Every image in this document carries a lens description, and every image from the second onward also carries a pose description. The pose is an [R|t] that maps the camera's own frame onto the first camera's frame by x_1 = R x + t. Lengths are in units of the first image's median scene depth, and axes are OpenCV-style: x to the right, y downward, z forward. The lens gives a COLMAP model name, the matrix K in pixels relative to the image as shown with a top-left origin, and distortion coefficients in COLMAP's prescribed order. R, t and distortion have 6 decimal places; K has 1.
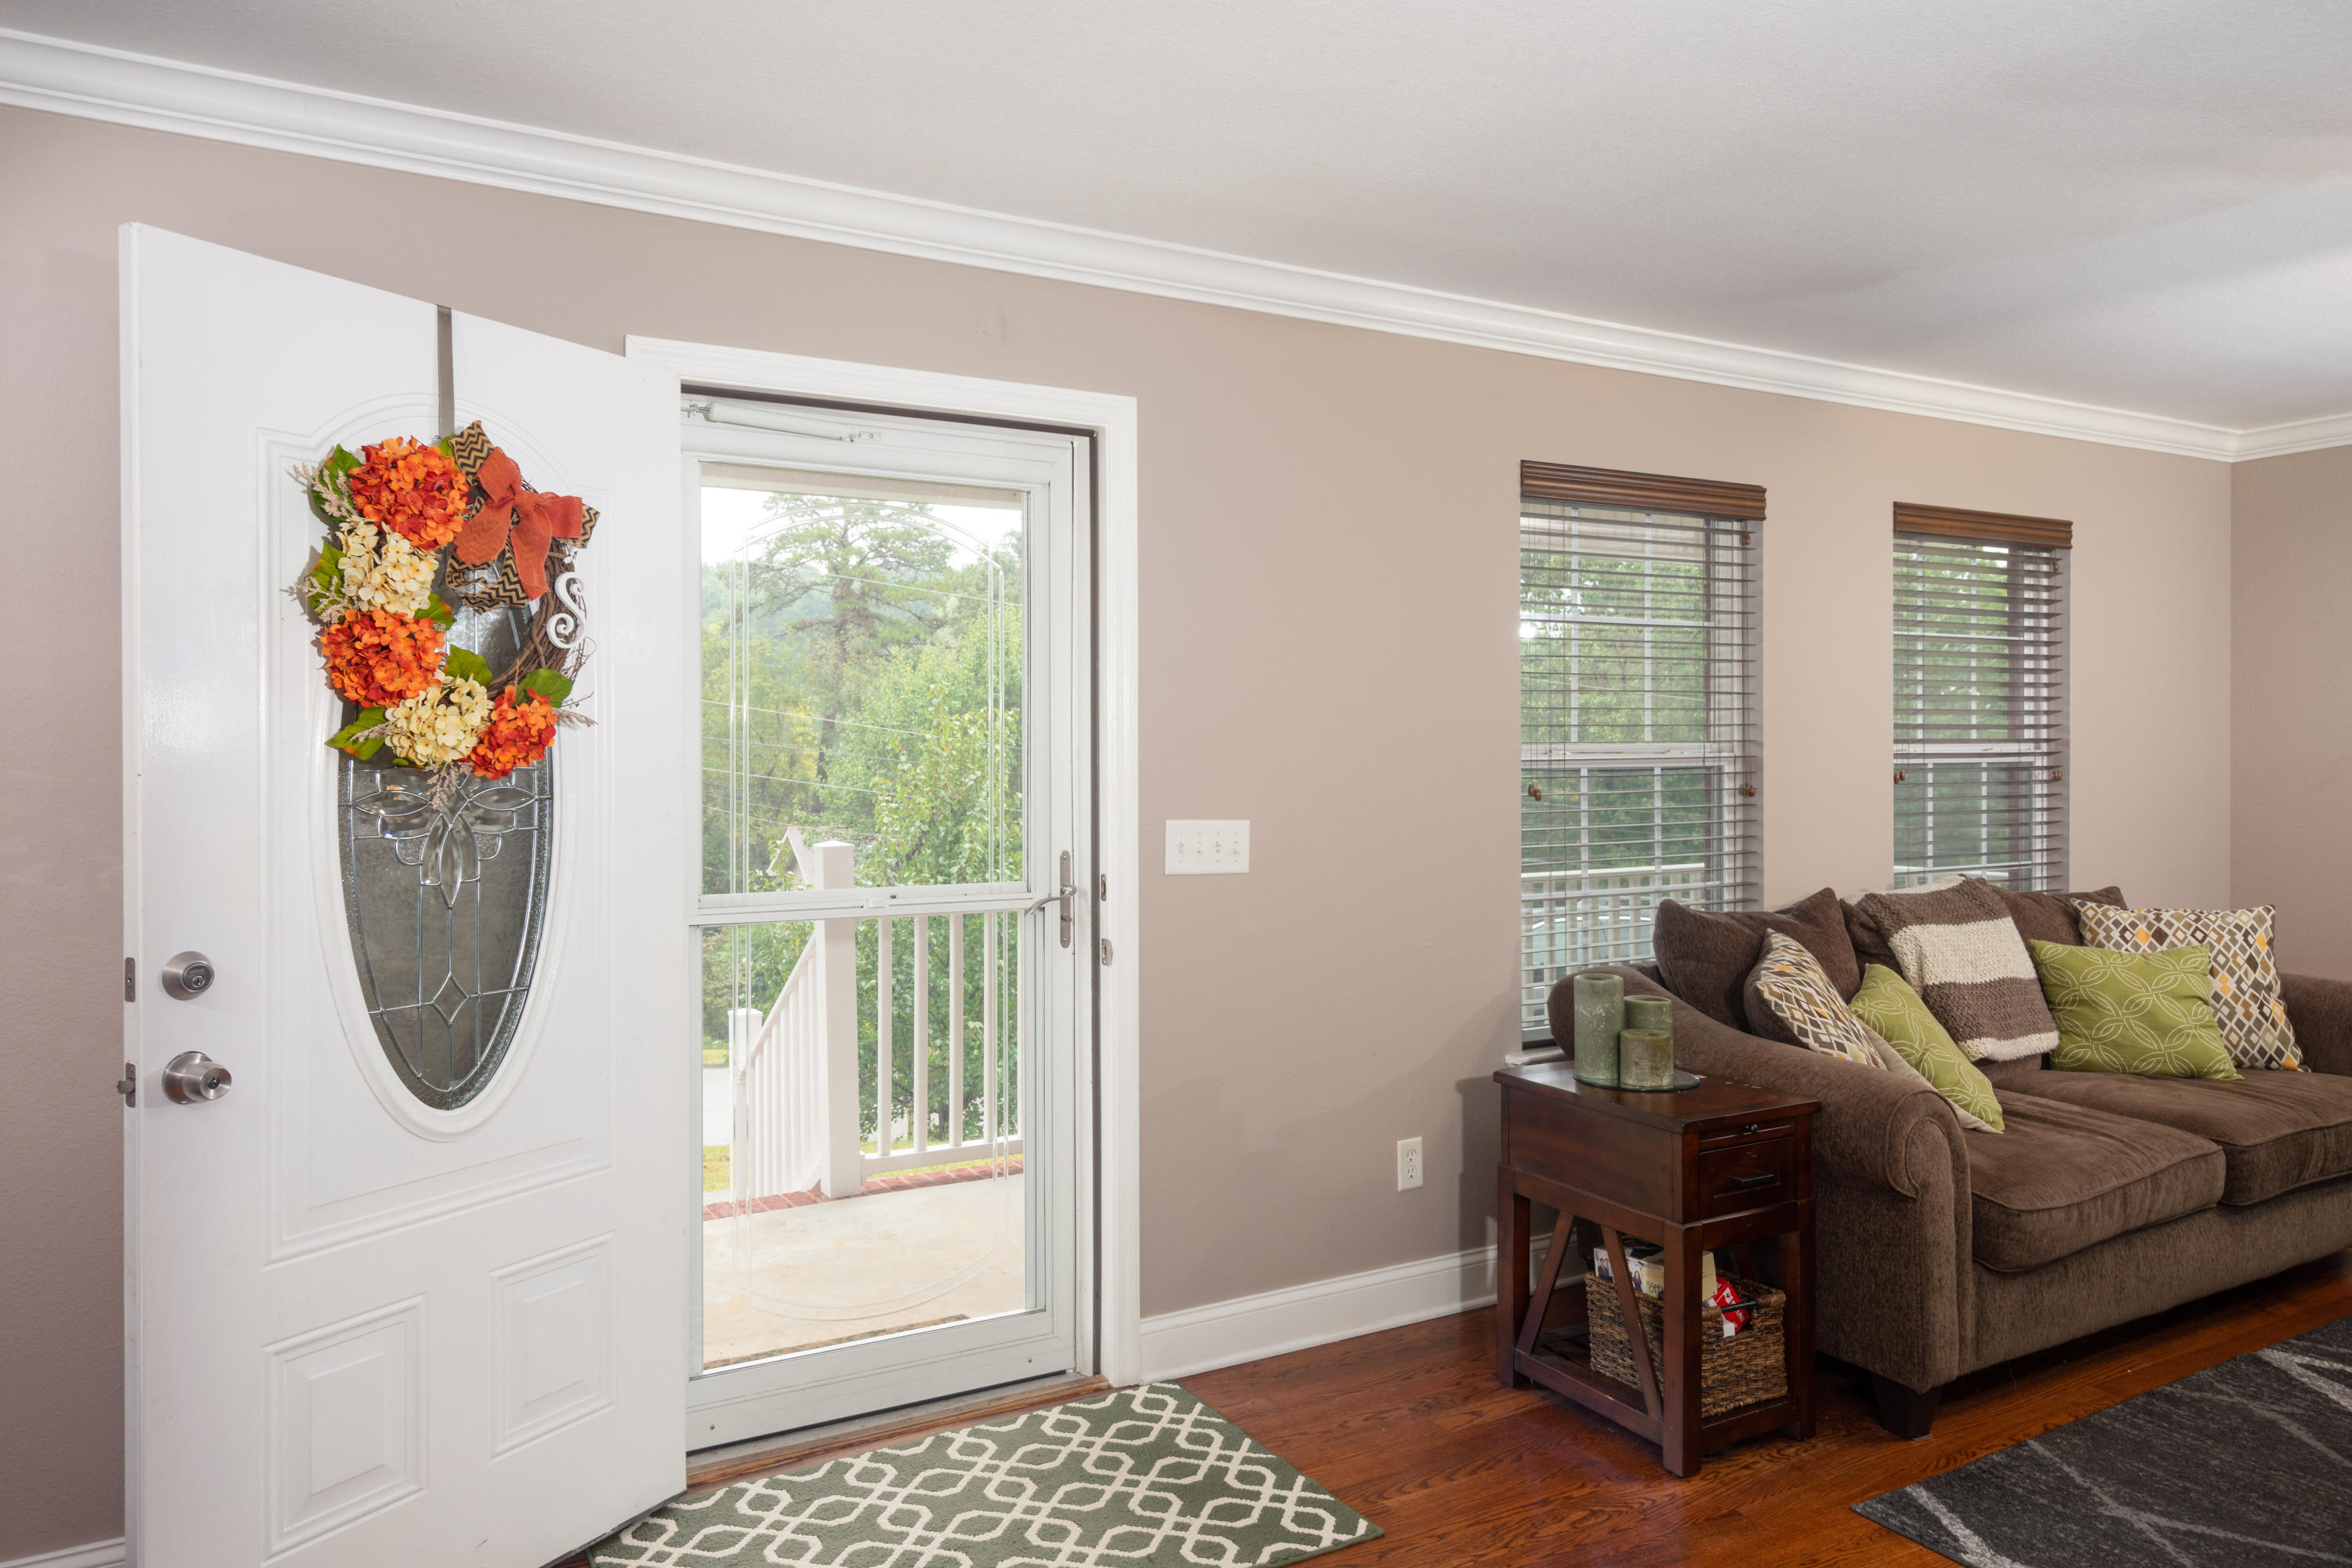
lens RADIAL K [[1545.3, 0, 1186.5], [0, 1545.3, 753.3], [0, 0, 1]] dist [0.001118, 0.003092]
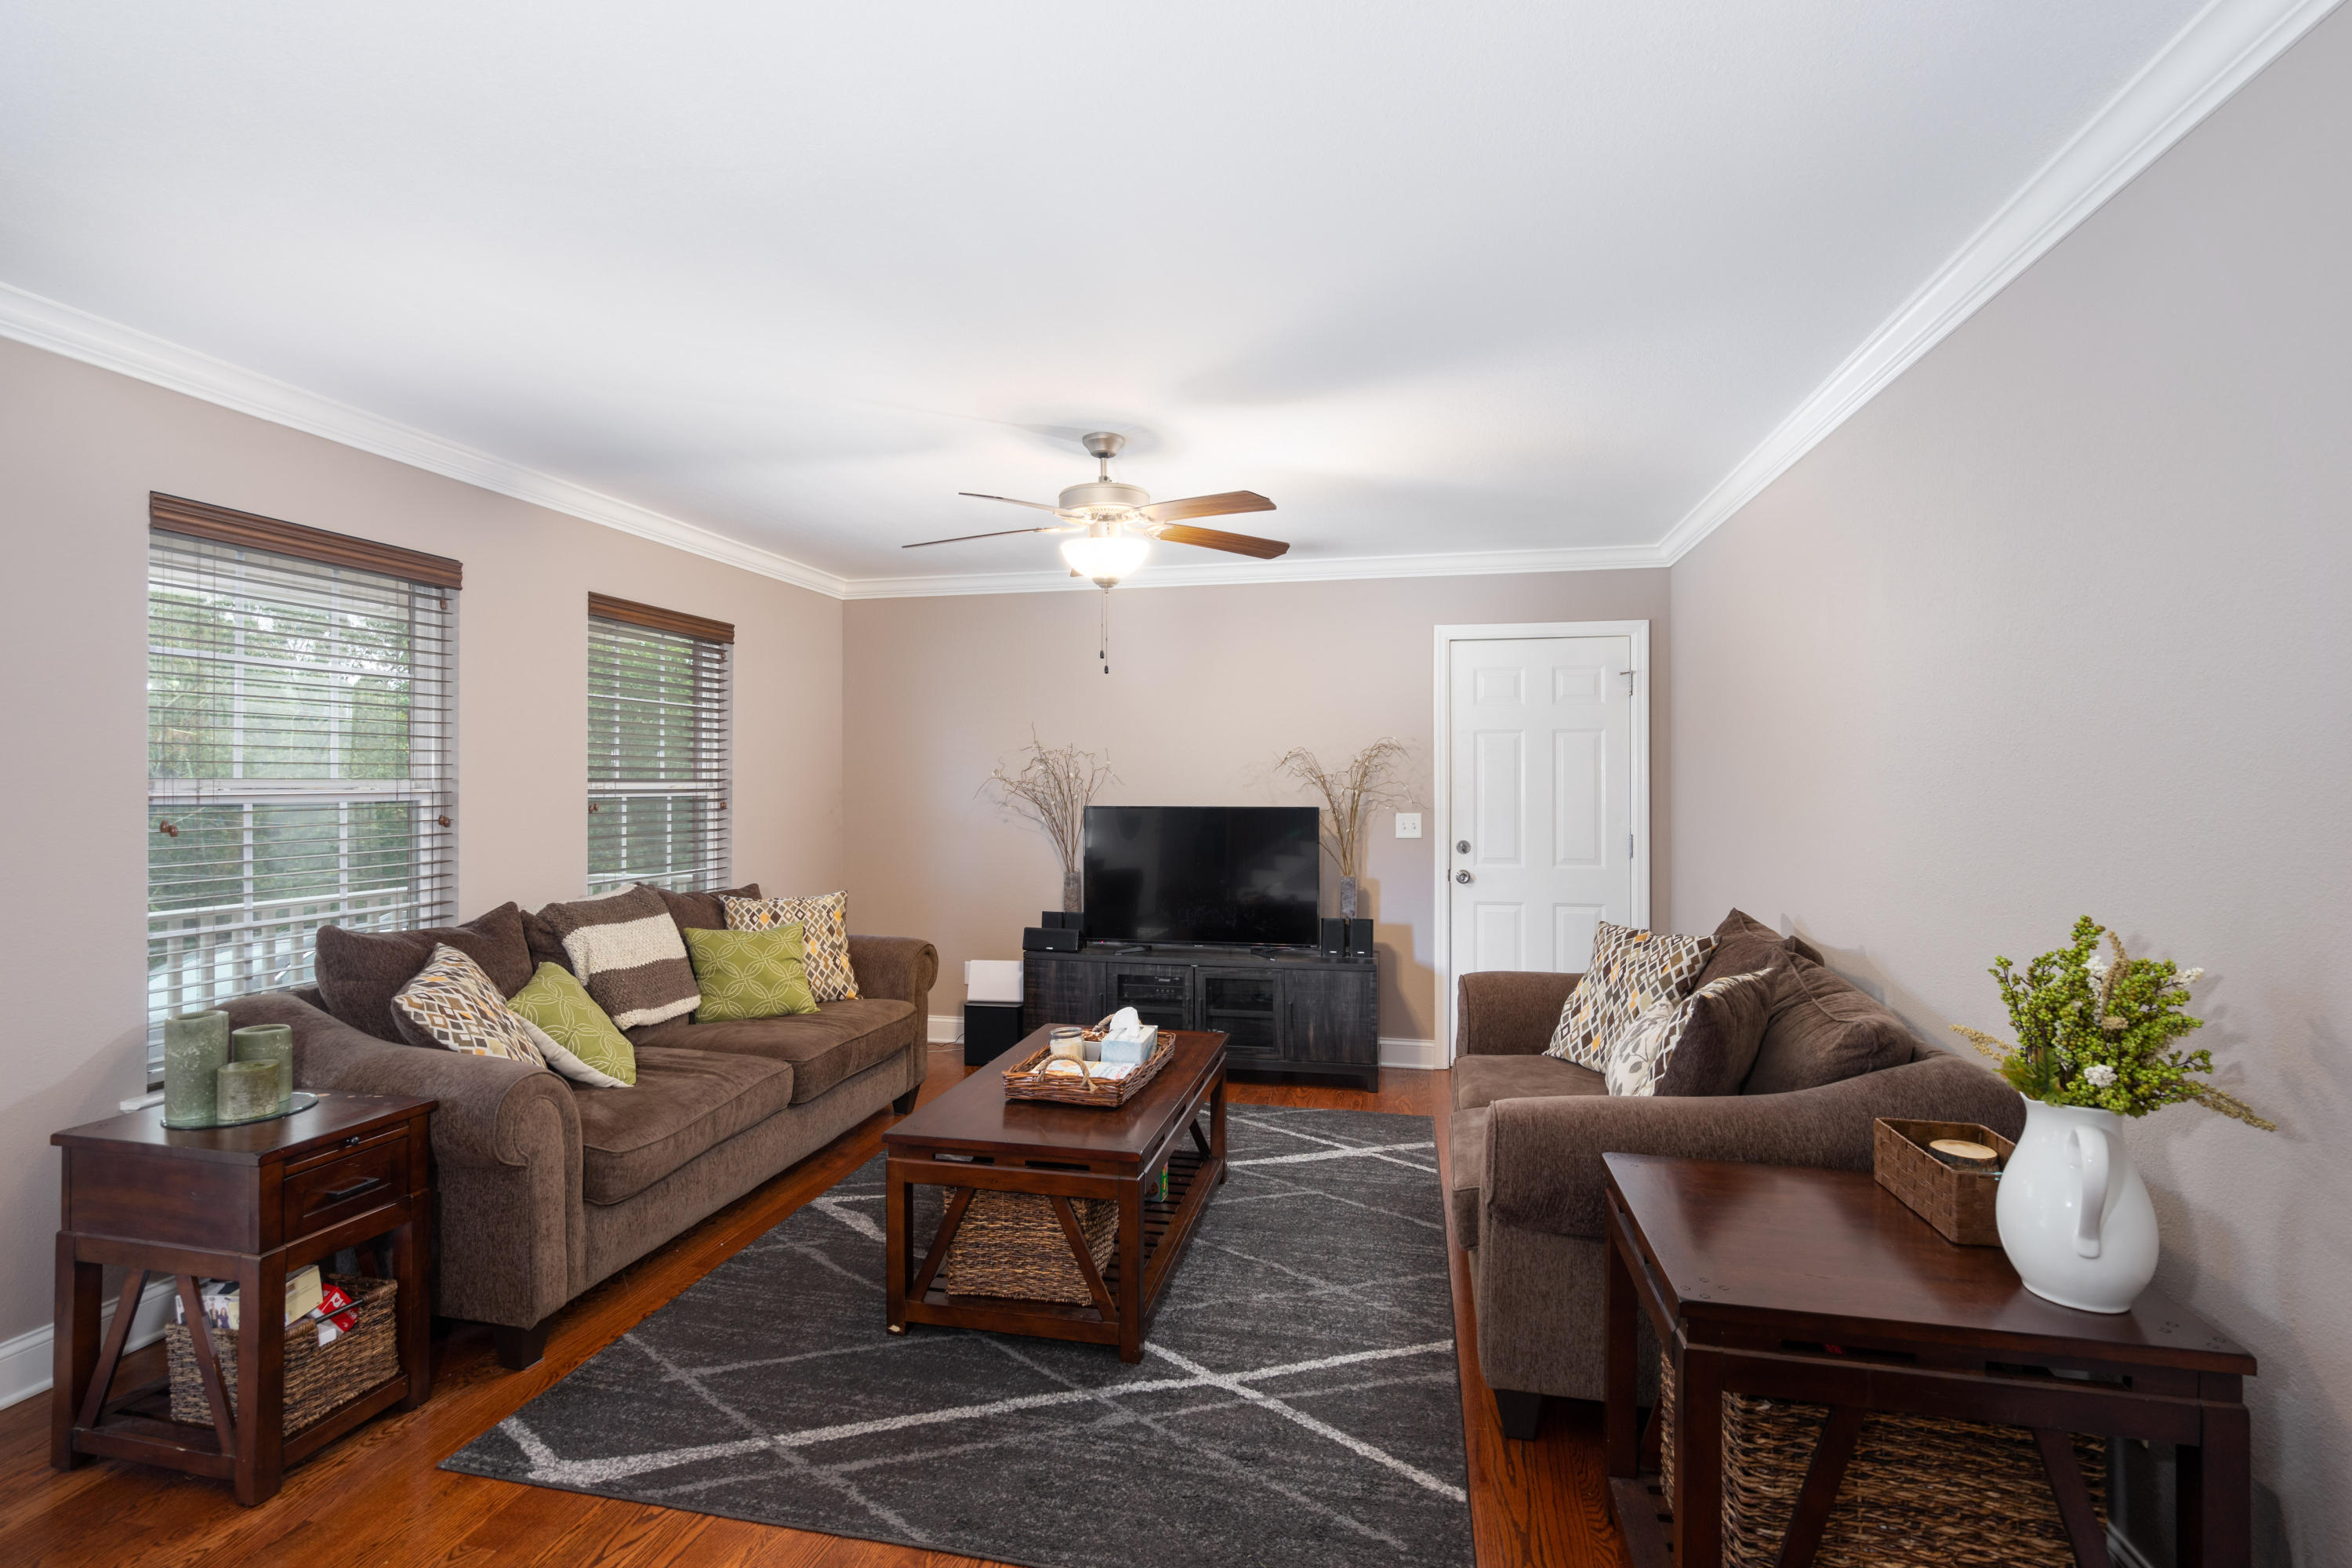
lens RADIAL K [[1080.0, 0, 1181.2], [0, 1080.0, 783.7], [0, 0, 1]] dist [0.000392, 0.000314]
pose [[0.665580, 0.005919, 0.746303, 0.149625], [-0.003285, 0.999982, -0.005001, -0.002548], [-0.746320, 0.000877, 0.665587, 0.058307]]
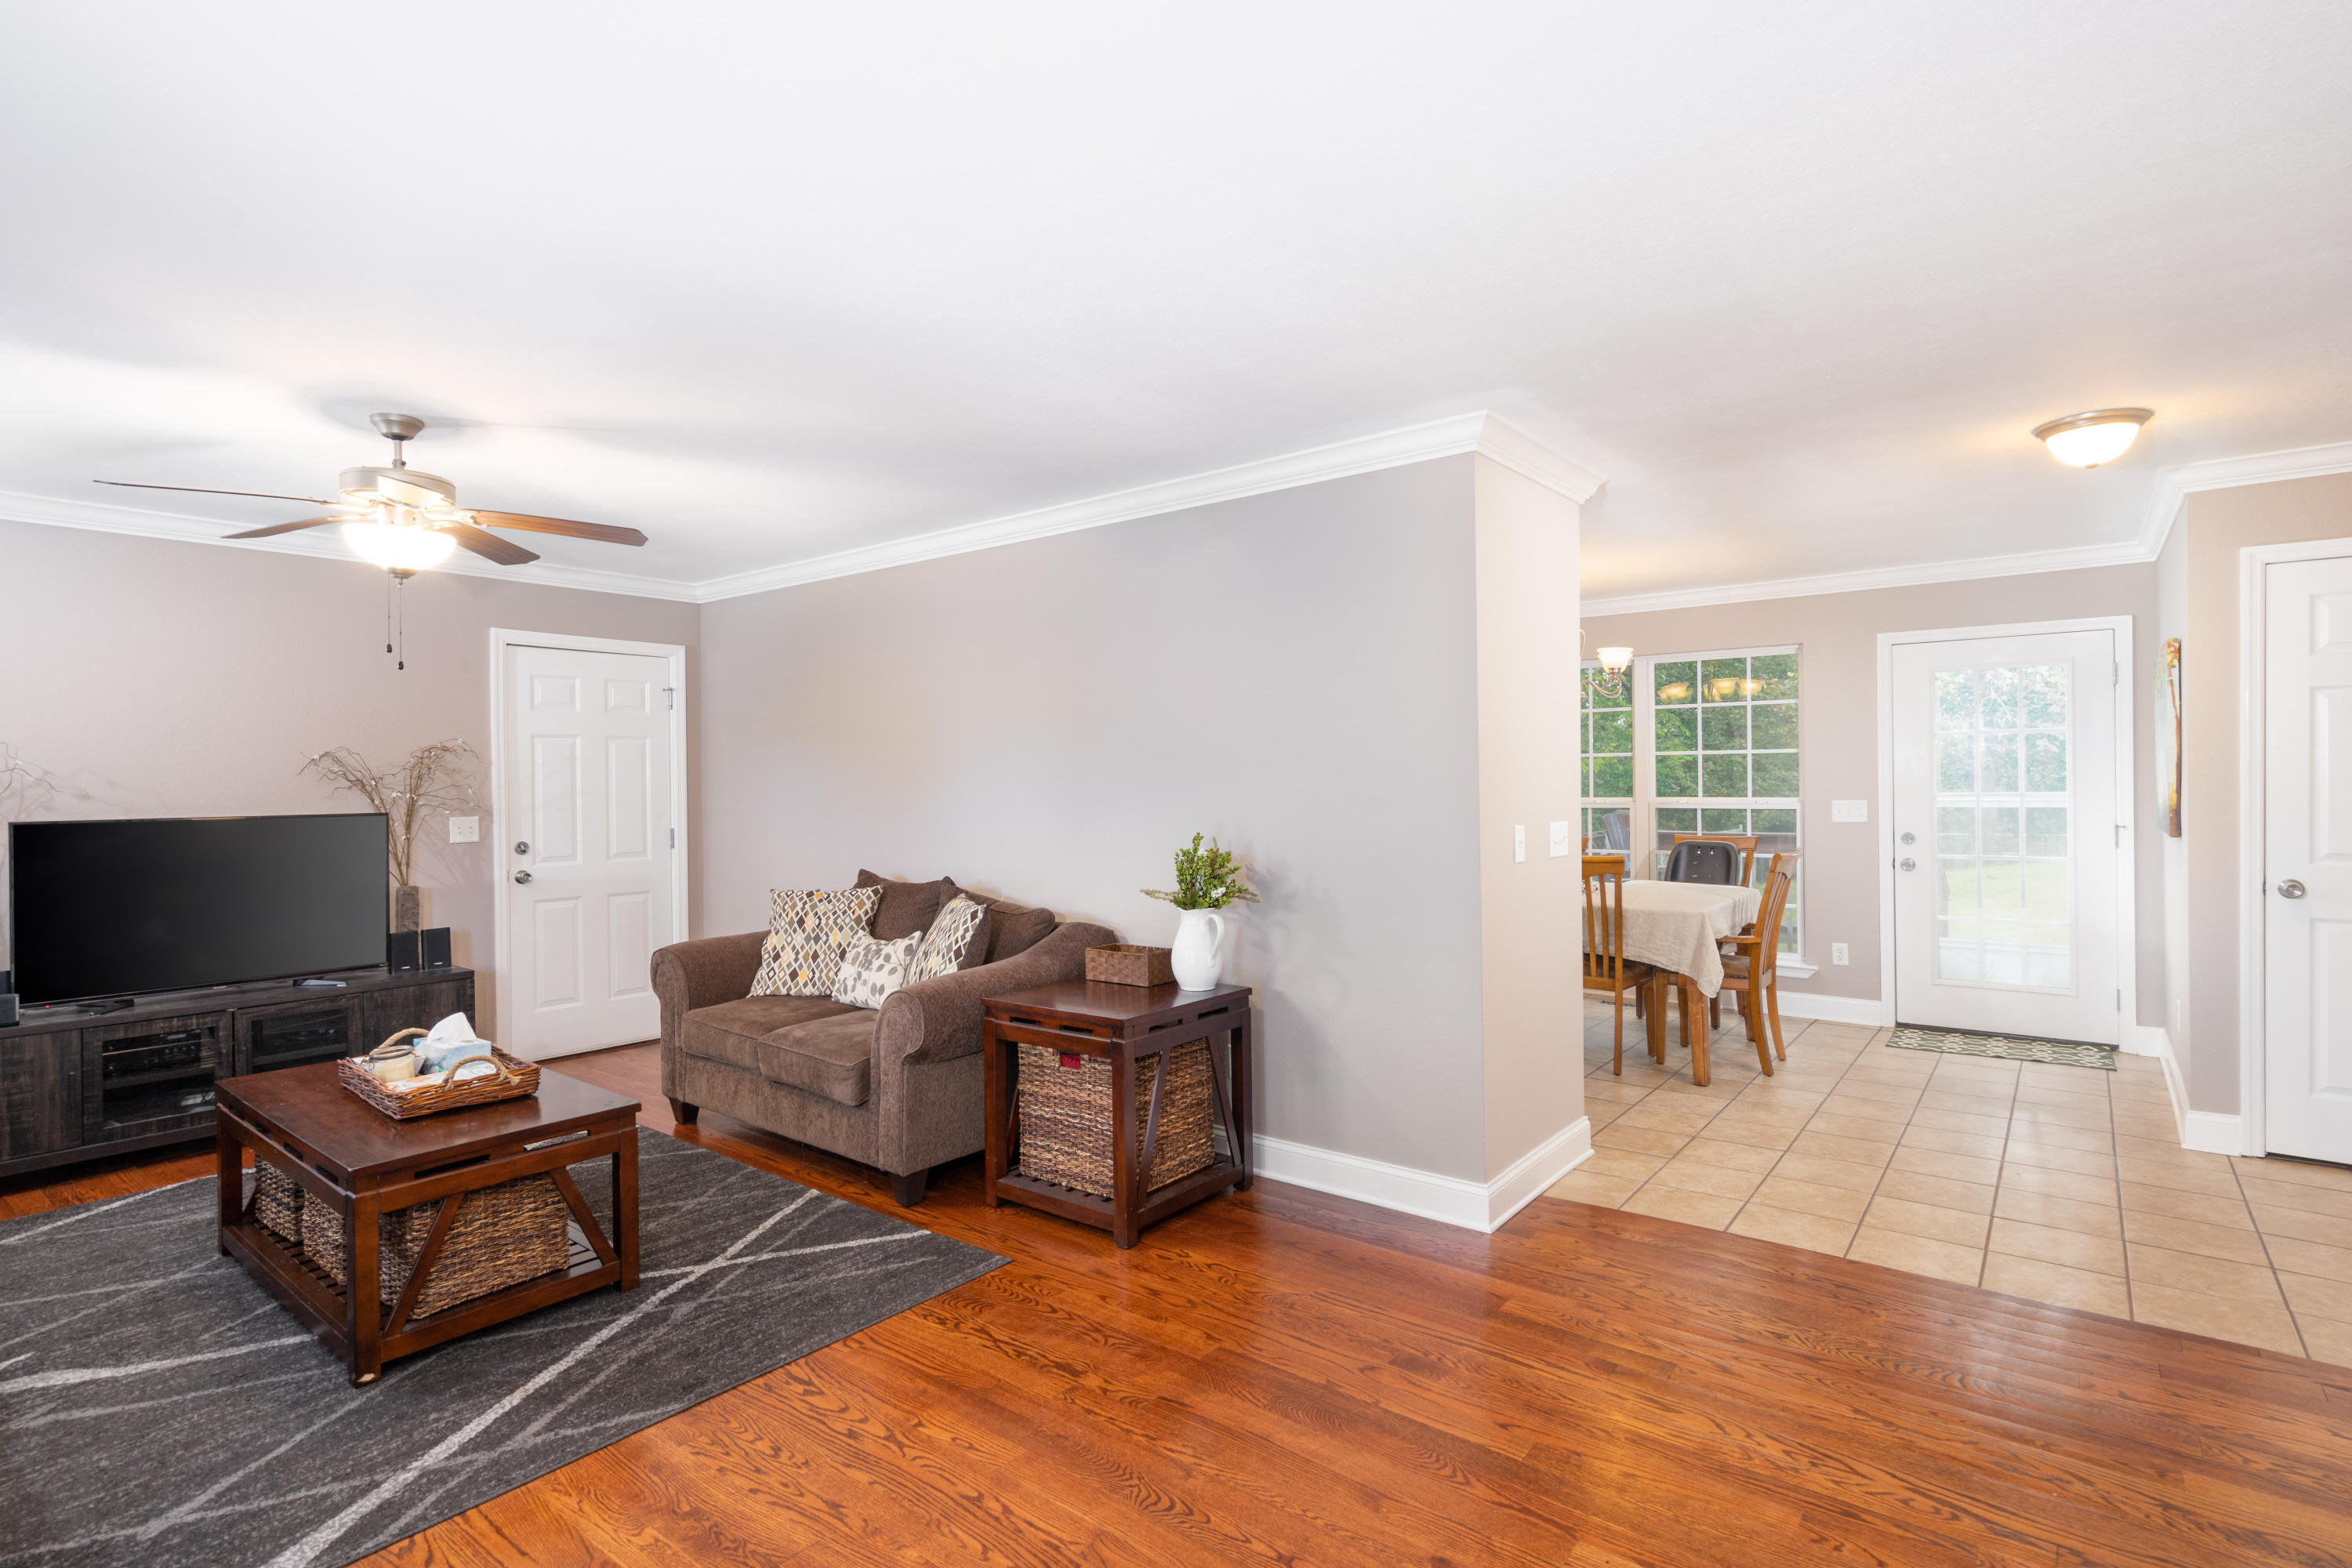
lens RADIAL K [[1125.4, 0, 1165.4], [0, 1125.4, 781.8], [0, 0, 1]] dist [0.003425, 0.001618]
pose [[-0.366454, 0.009323, 0.930389, -0.260790], [0.013180, 0.999901, -0.004828, 0.001665], [-0.930343, 0.010494, -0.366541, 0.469394]]
